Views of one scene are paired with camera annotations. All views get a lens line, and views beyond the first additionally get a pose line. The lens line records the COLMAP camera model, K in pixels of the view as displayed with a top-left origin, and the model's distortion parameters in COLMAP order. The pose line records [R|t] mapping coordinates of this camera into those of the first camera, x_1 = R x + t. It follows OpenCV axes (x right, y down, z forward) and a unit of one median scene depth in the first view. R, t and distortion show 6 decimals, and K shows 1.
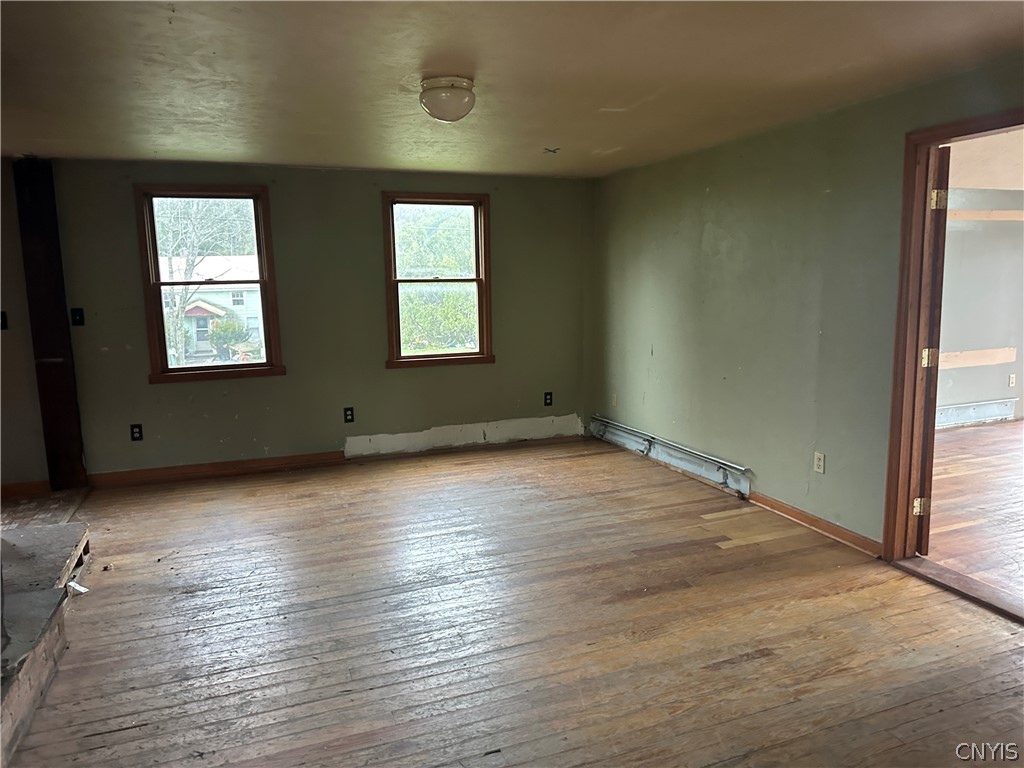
lens RADIAL K [[714.2, 0, 520.8], [0, 714.2, 373.2], [0, 0, 1]] dist [0.088639, -0.109730]
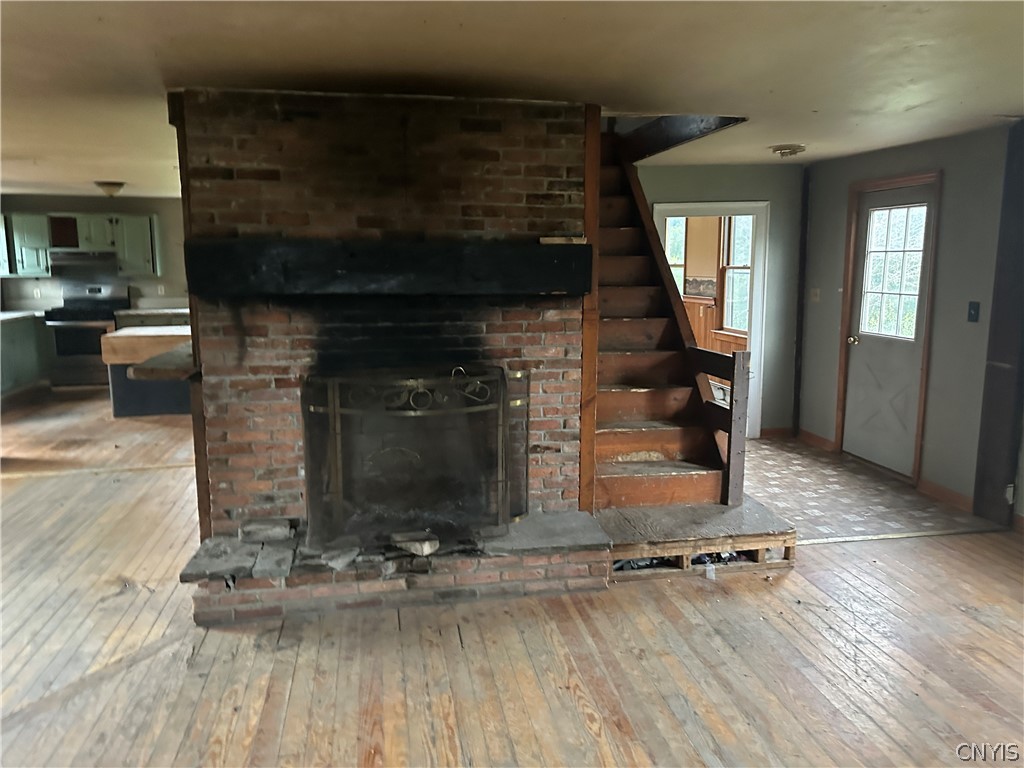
lens RADIAL K [[714.6, 0, 511.8], [0, 714.6, 374.4], [0, 0, 1]] dist [0.132331, -0.209963]
pose [[-0.184672, 0.172468, -0.967549, 0.289814], [-0.138622, 0.970069, 0.199376, -0.105118], [0.972975, 0.170942, -0.155236, 0.643094]]
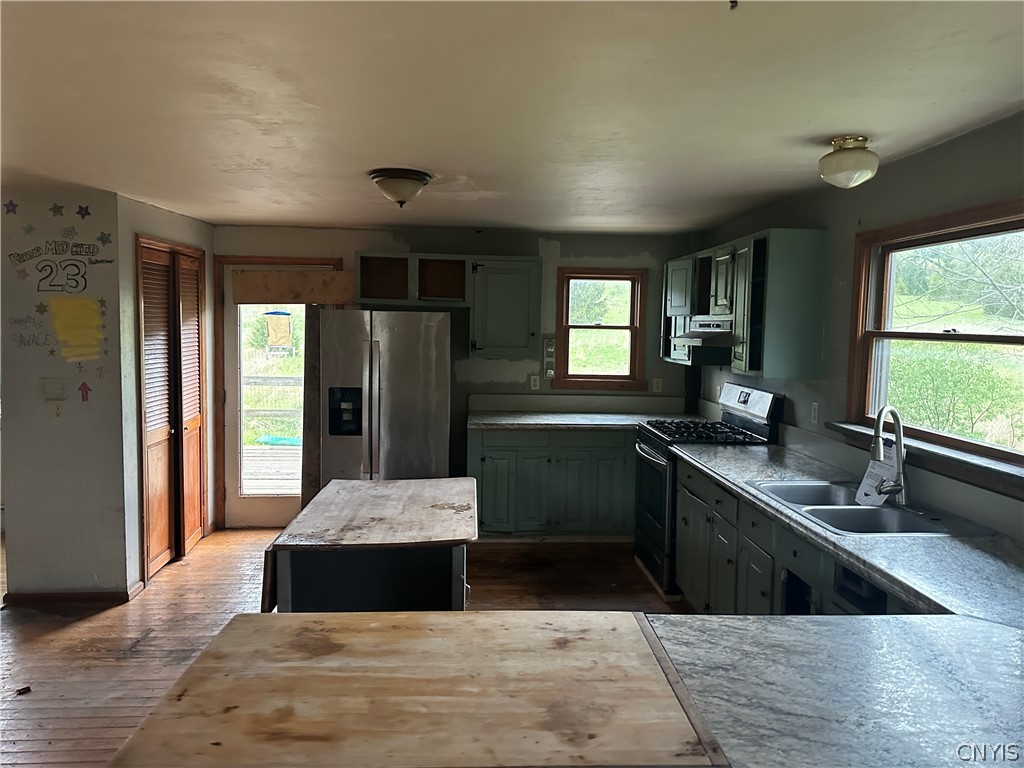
lens RADIAL K [[713.4, 0, 512.6], [0, 713.4, 382.7], [0, 0, 1]] dist [0.085248, -0.104435]
pose [[-0.951038, -0.021576, 0.308321, -1.399429], [0.045807, 0.976704, 0.209643, -0.017545], [-0.305662, 0.213502, -0.927894, 0.199048]]
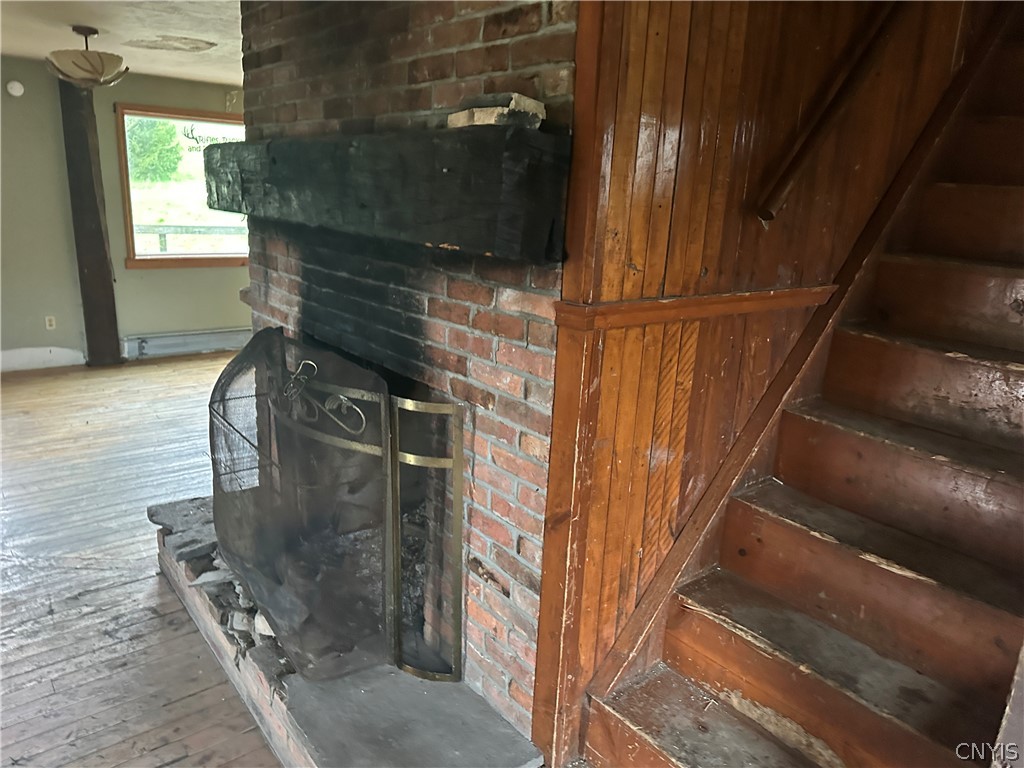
lens RADIAL K [[713.4, 0, 512.6], [0, 713.4, 382.7], [0, 0, 1]] dist [0.085248, -0.104435]
pose [[-0.952873, 0.049228, -0.299347, -0.385298], [-0.073636, 0.919706, 0.385641, -0.114927], [0.294296, 0.389510, -0.872738, 0.872104]]
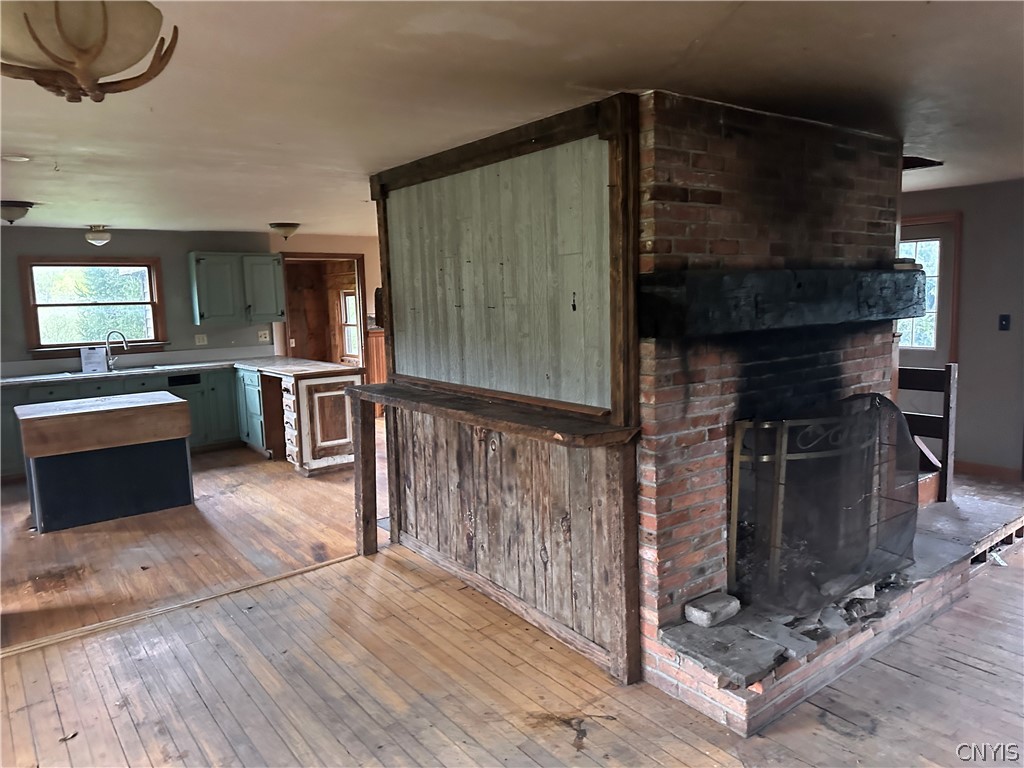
lens RADIAL K [[713.4, 0, 512.6], [0, 713.4, 382.7], [0, 0, 1]] dist [0.085248, -0.104435]
pose [[0.280795, 0.128408, -0.951139, 0.170035], [-0.115840, 0.988299, 0.099227, -0.003631], [0.952752, 0.082317, 0.292384, -0.065658]]
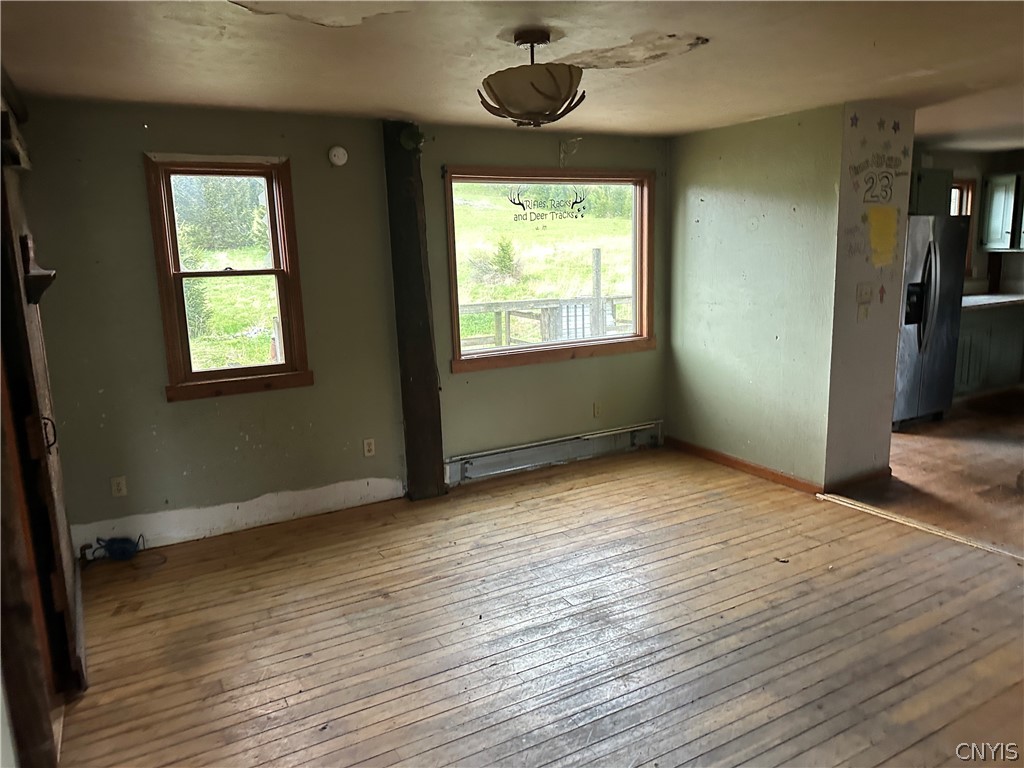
lens RADIAL K [[713.4, 0, 512.6], [0, 713.4, 382.7], [0, 0, 1]] dist [0.085248, -0.104435]
pose [[-0.989167, 0.071527, -0.128187, -0.080689], [0.026219, 0.945299, 0.325149, -0.061454], [0.144433, 0.318266, -0.936934, 0.413909]]
